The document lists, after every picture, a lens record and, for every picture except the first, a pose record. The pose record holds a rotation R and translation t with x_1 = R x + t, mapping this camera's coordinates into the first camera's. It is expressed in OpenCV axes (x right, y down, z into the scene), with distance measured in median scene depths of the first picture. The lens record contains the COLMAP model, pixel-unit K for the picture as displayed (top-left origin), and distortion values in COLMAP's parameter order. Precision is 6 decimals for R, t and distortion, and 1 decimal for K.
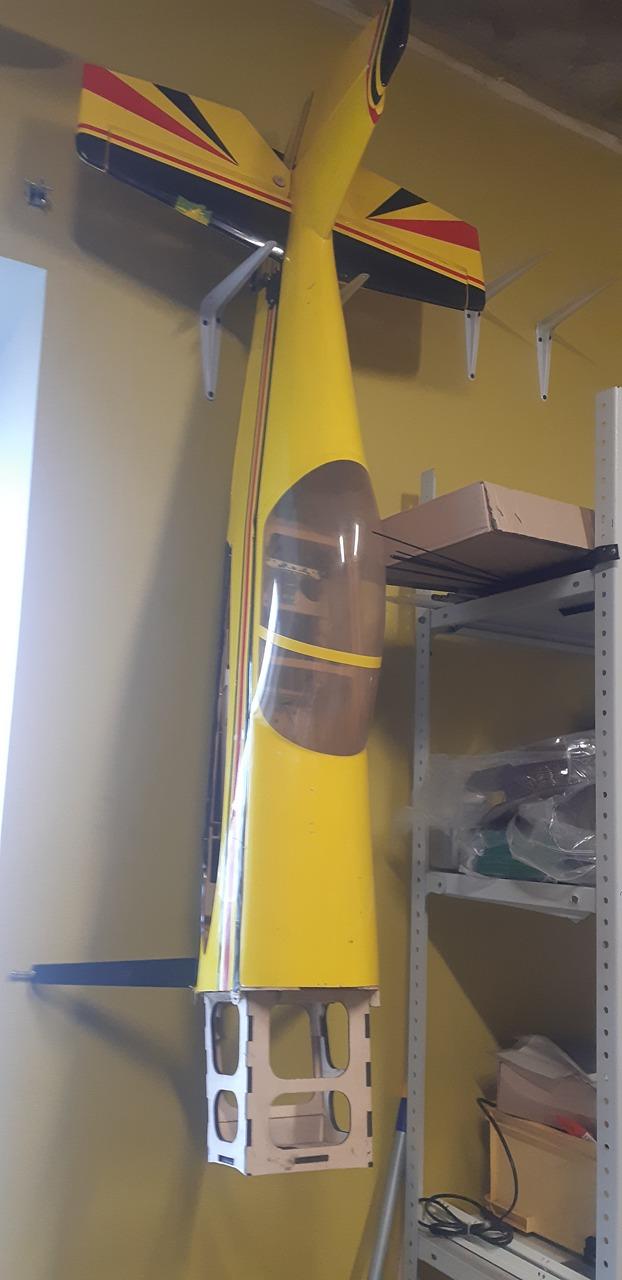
lens RADIAL K [[1010.4, 0, 311.0], [0, 1010.4, 640.0], [0, 0, 1]] dist [0.009408, -0.005016]
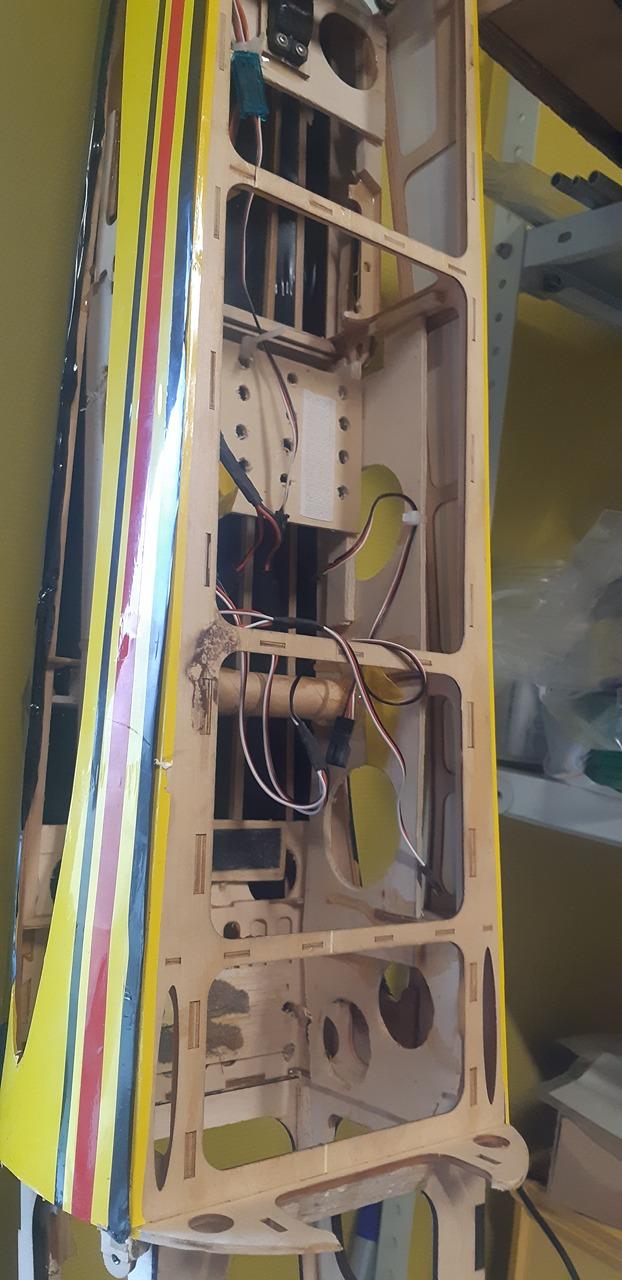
lens RADIAL K [[1010.4, 0, 311.0], [0, 1010.4, 640.0], [0, 0, 1]] dist [0.009408, -0.005016]
pose [[0.988315, 0.046674, 0.145106, -0.067095], [-0.075733, 0.976511, 0.201721, 0.106838], [-0.132282, -0.210353, 0.968635, 0.717620]]
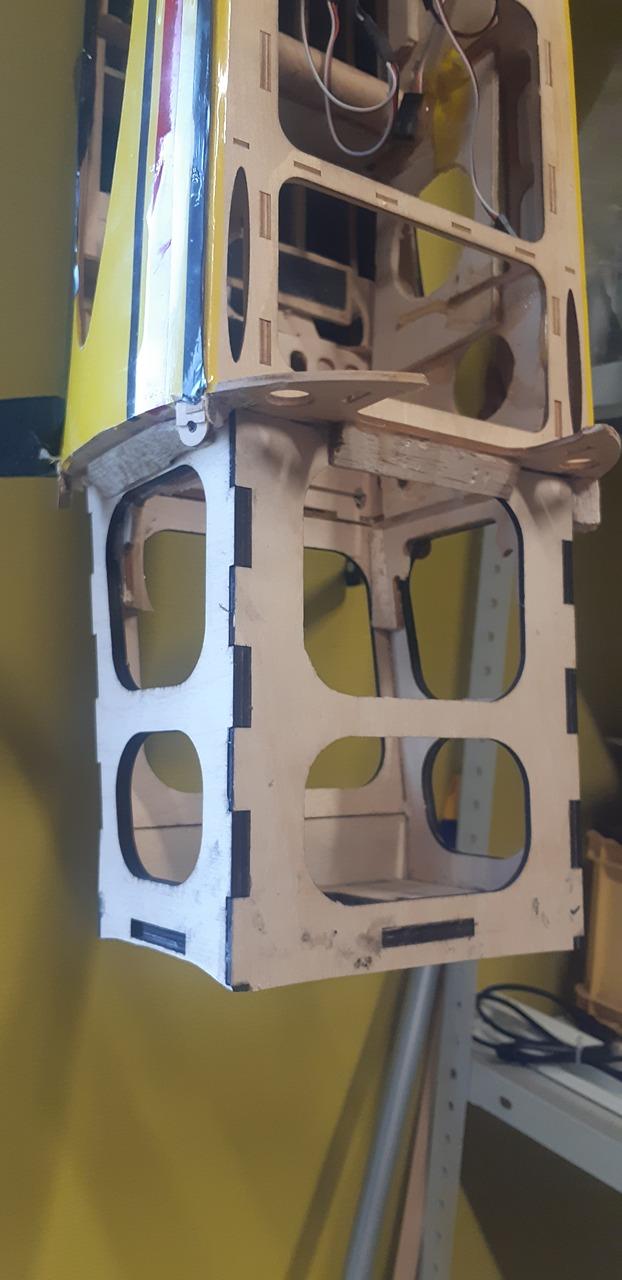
lens RADIAL K [[1026.1, 0, 311.0], [0, 1026.1, 640.0], [0, 0, 1]] dist [0.037410, -0.002962]
pose [[0.995326, 0.016116, 0.095218, -0.065380], [-0.037907, 0.972042, 0.231727, 0.332933], [-0.088822, -0.234253, 0.968110, 0.676816]]
